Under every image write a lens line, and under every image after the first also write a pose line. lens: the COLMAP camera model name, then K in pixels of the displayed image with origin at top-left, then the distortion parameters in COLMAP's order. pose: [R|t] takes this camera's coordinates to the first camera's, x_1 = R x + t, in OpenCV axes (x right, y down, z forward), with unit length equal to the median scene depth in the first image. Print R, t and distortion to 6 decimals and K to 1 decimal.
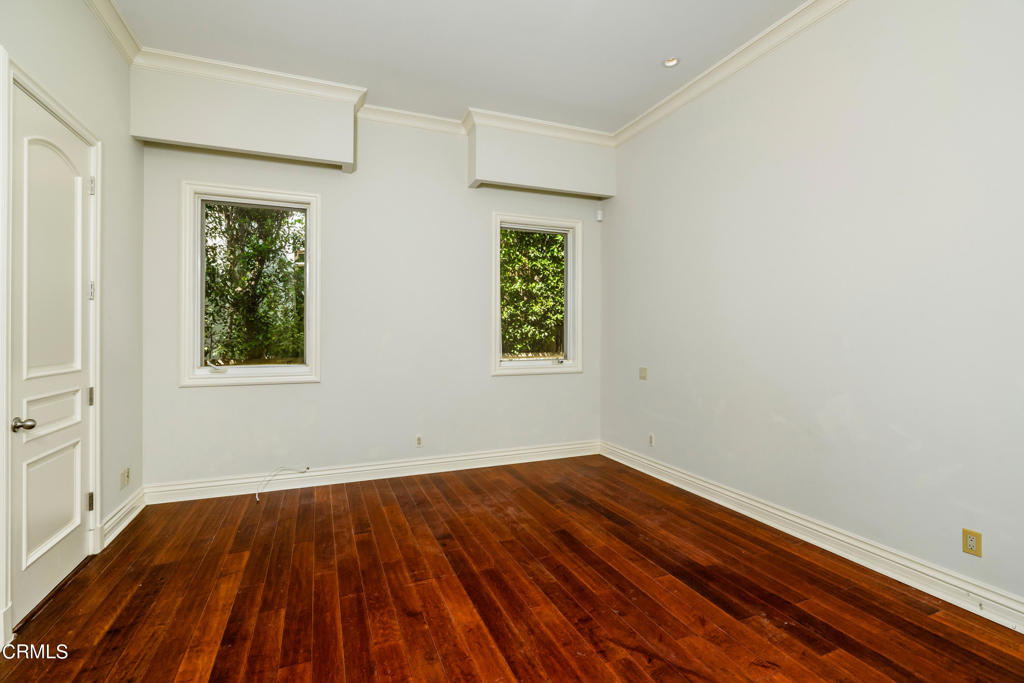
lens RADIAL K [[472.0, 0, 510.4], [0, 472.0, 335.2], [0, 0, 1]] dist [0.003767, 0.000346]
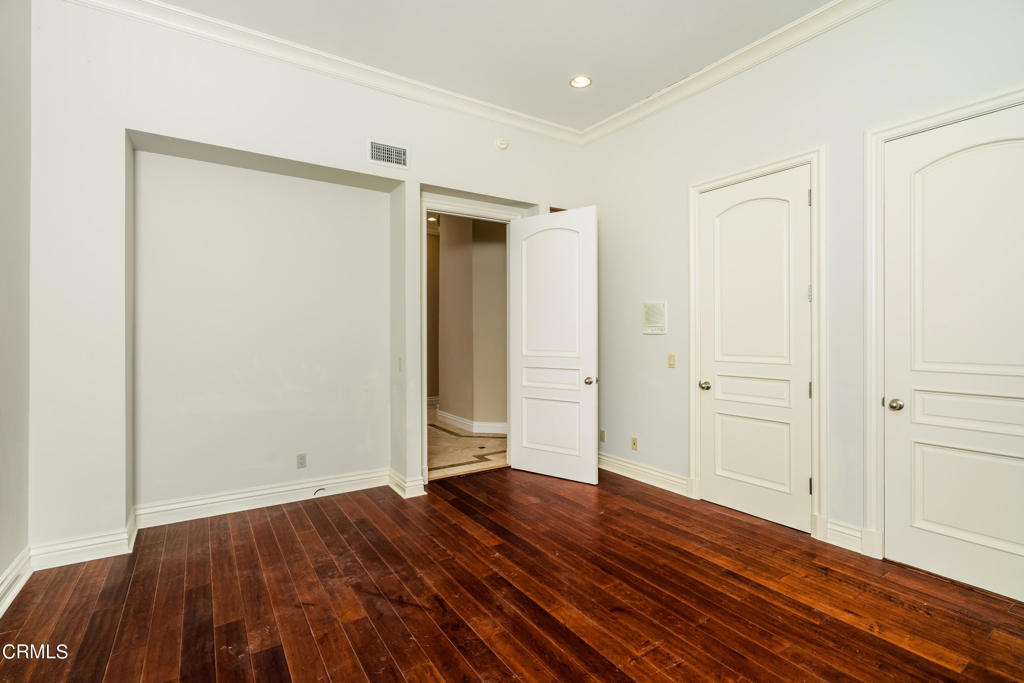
lens RADIAL K [[472.0, 0, 511.8], [0, 472.0, 335.9], [0, 0, 1]] dist [0.003767, 0.000346]
pose [[-0.980023, 0.004682, -0.198827, 0.226045], [0.002966, 0.999956, 0.008930, -0.009182], [0.198860, 0.008162, -0.979994, 2.039201]]
